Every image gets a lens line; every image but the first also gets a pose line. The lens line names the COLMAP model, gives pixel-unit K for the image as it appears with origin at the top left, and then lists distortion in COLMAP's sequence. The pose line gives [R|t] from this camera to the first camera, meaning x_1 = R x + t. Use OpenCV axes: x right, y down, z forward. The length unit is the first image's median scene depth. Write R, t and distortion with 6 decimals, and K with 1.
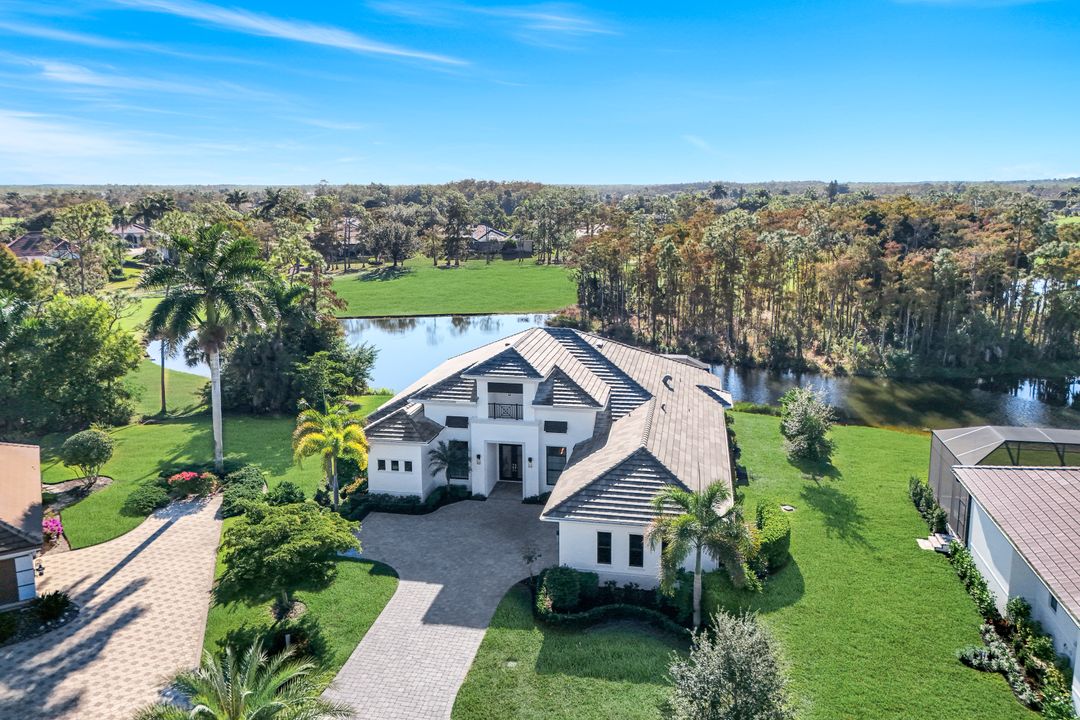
lens RADIAL K [[803.6, 0, 538.9], [0, 803.6, 314.1], [0, 0, 1]] dist [0.079889, -0.080815]
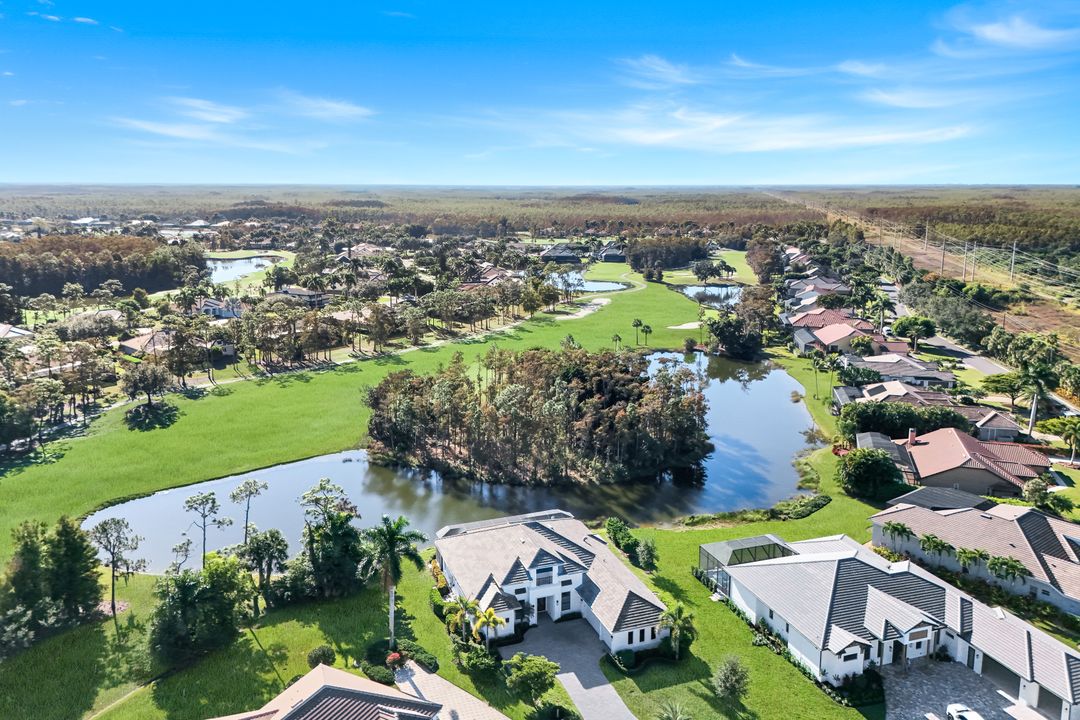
lens RADIAL K [[794.3, 0, 538.9], [0, 794.3, 304.6], [0, 0, 1]] dist [0.079141, -0.102370]
pose [[0.857352, -0.068141, 0.510200, -1.060936], [0.078103, 0.996943, 0.001904, -0.596208], [-0.508771, 0.038216, 0.860054, -0.798551]]
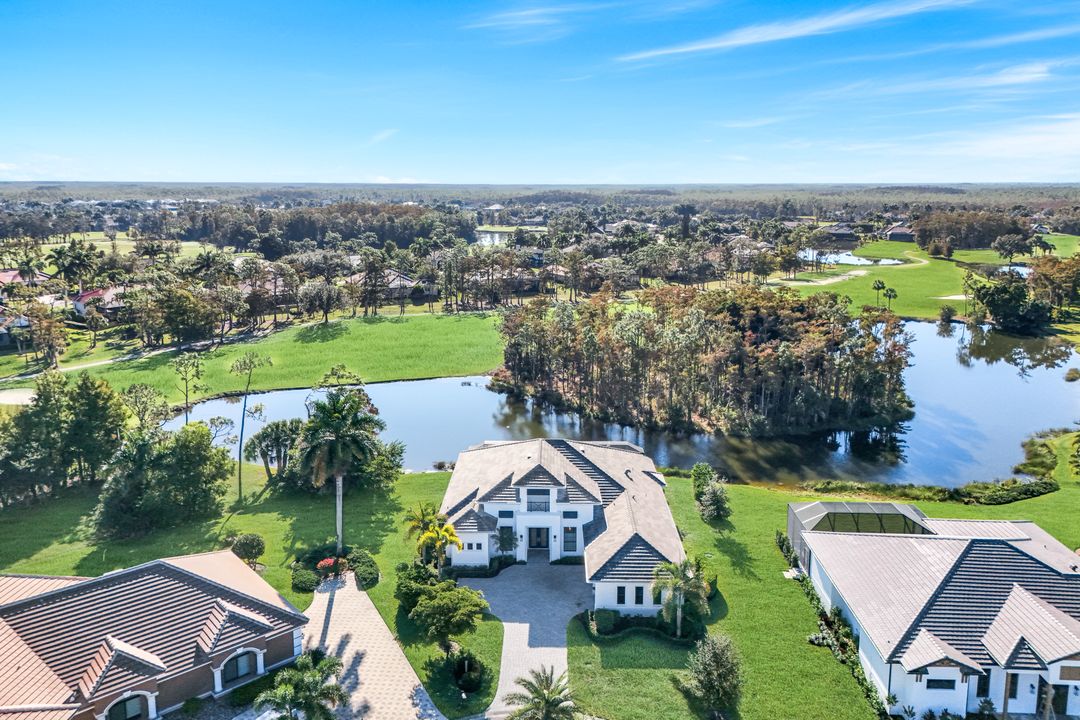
lens RADIAL K [[794.3, 0, 538.9], [0, 794.3, 304.6], [0, 0, 1]] dist [0.079141, -0.102370]
pose [[0.984976, -0.019388, 0.171601, -0.302516], [0.021442, 0.999719, -0.010125, -0.261075], [-0.171356, 0.013652, 0.985115, -0.553033]]
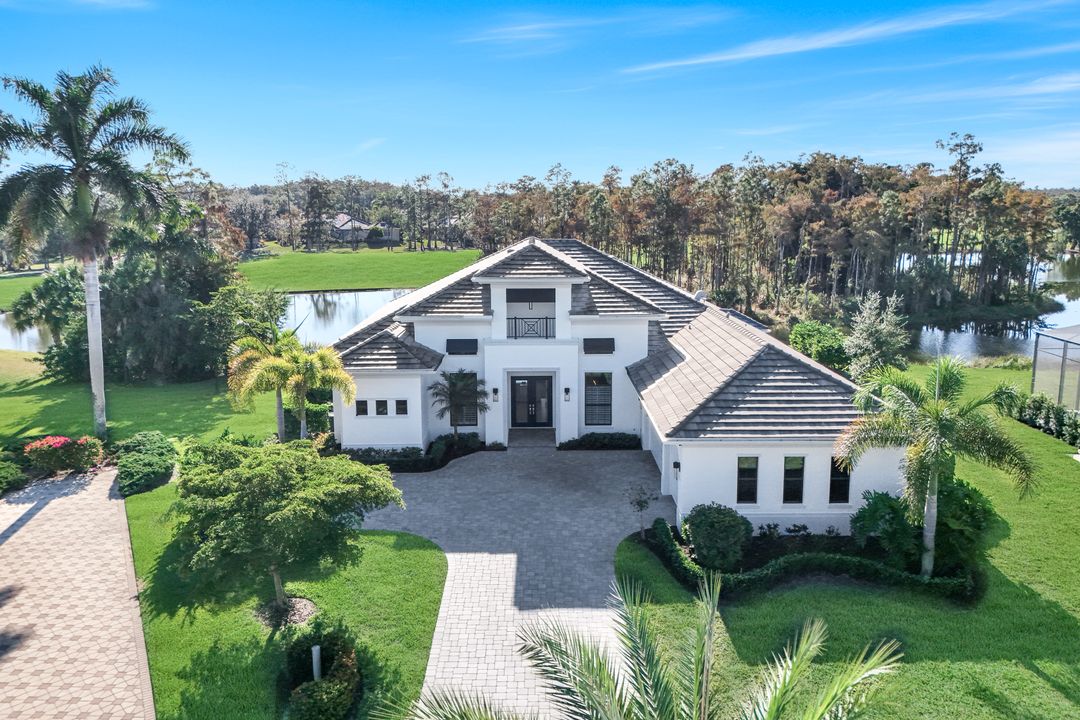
lens RADIAL K [[803.6, 0, 538.9], [0, 803.6, 314.1], [0, 0, 1]] dist [0.079889, -0.080815]
pose [[0.980301, -0.027950, 0.195522, -0.178378], [0.030839, 0.999455, -0.011744, 0.117761], [-0.195087, 0.017542, 0.980629, 0.277505]]
